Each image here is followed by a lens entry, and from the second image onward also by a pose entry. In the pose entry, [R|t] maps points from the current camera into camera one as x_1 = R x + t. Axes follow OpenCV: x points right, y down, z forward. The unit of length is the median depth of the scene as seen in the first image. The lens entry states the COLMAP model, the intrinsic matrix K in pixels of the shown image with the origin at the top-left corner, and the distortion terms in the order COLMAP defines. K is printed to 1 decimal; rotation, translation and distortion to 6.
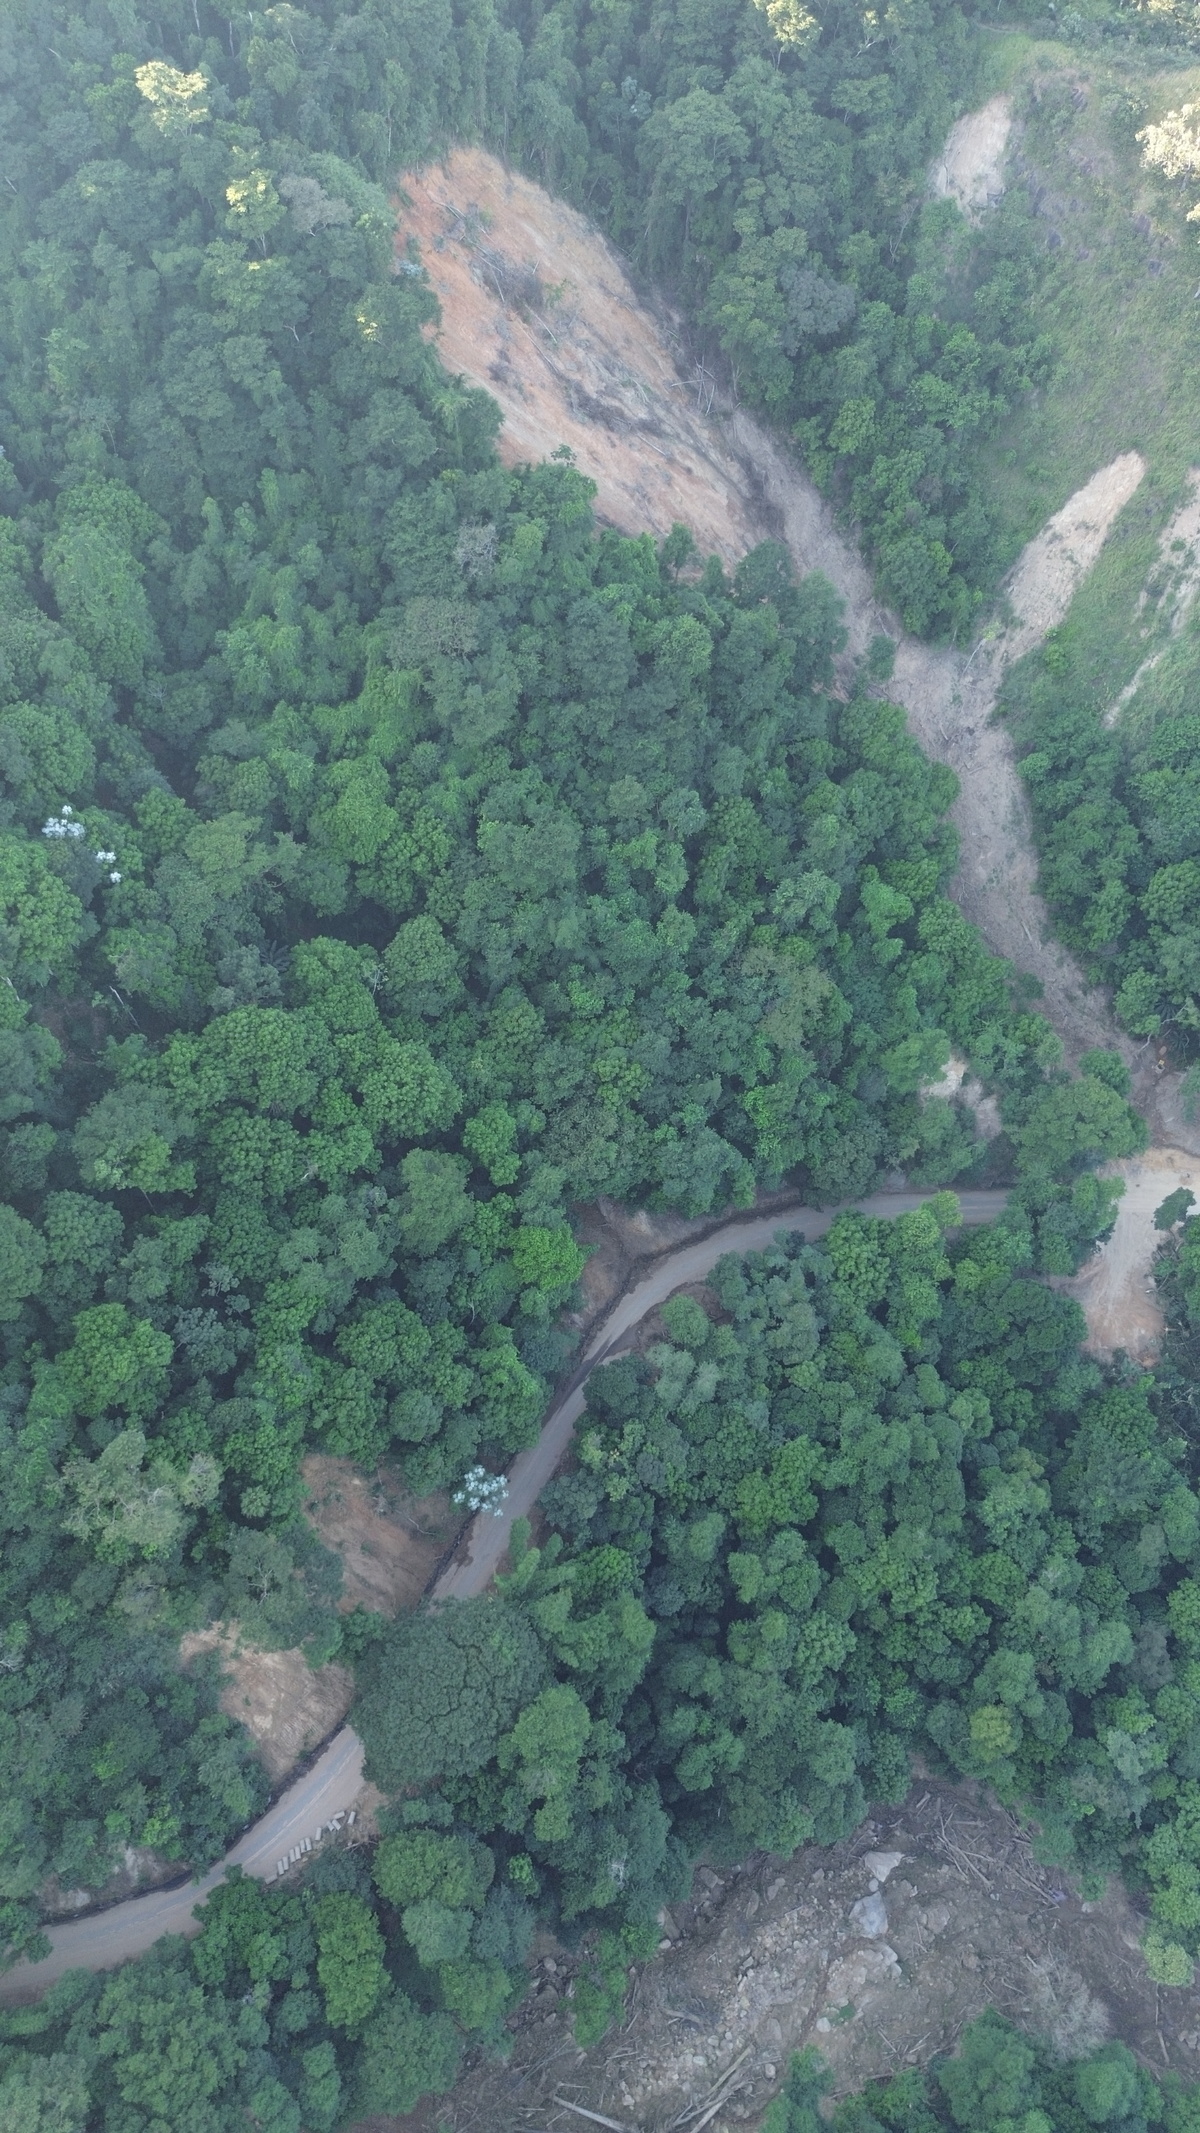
lens RADIAL K [[1507.4, 0, 597.7], [0, 1507.4, 1055.5], [0, 0, 1]] dist [0.069483, -0.066559]
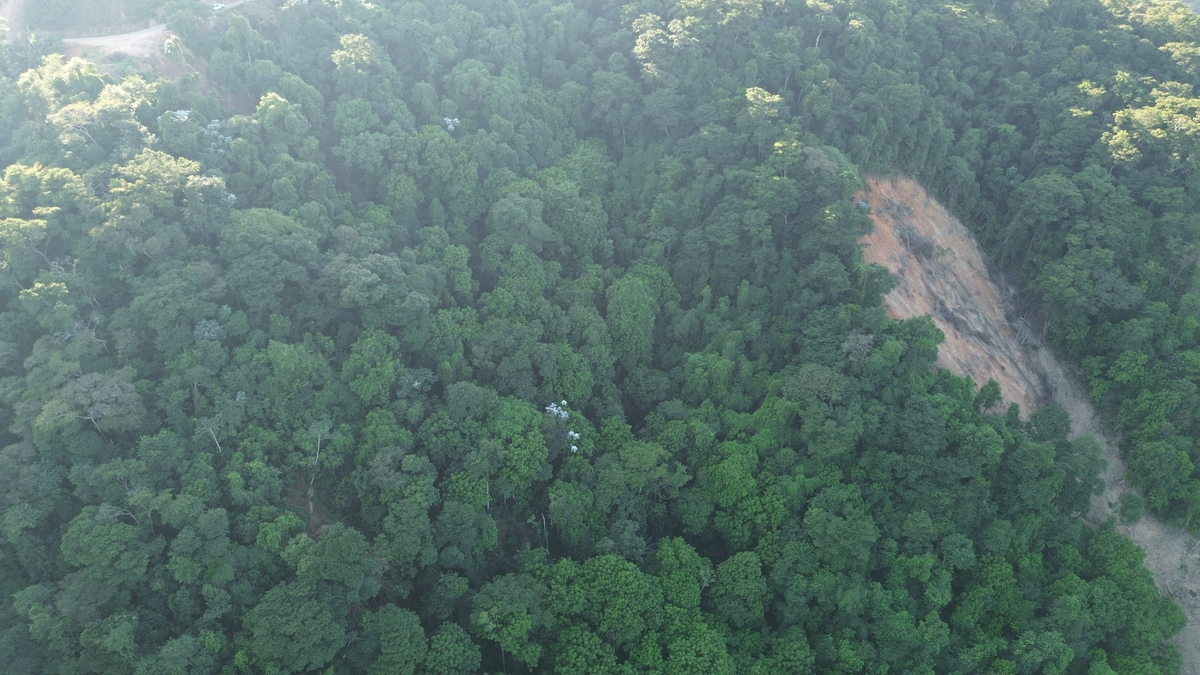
lens RADIAL K [[848.0, 0, 606.9], [0, 848.0, 336.3], [0, 0, 1]] dist [0.069483, -0.066559]
pose [[0.901714, 0.243160, -0.357471, 0.000275], [-0.379258, 0.841829, -0.384039, 0.087315], [0.207547, 0.481867, 0.851310, 0.159646]]
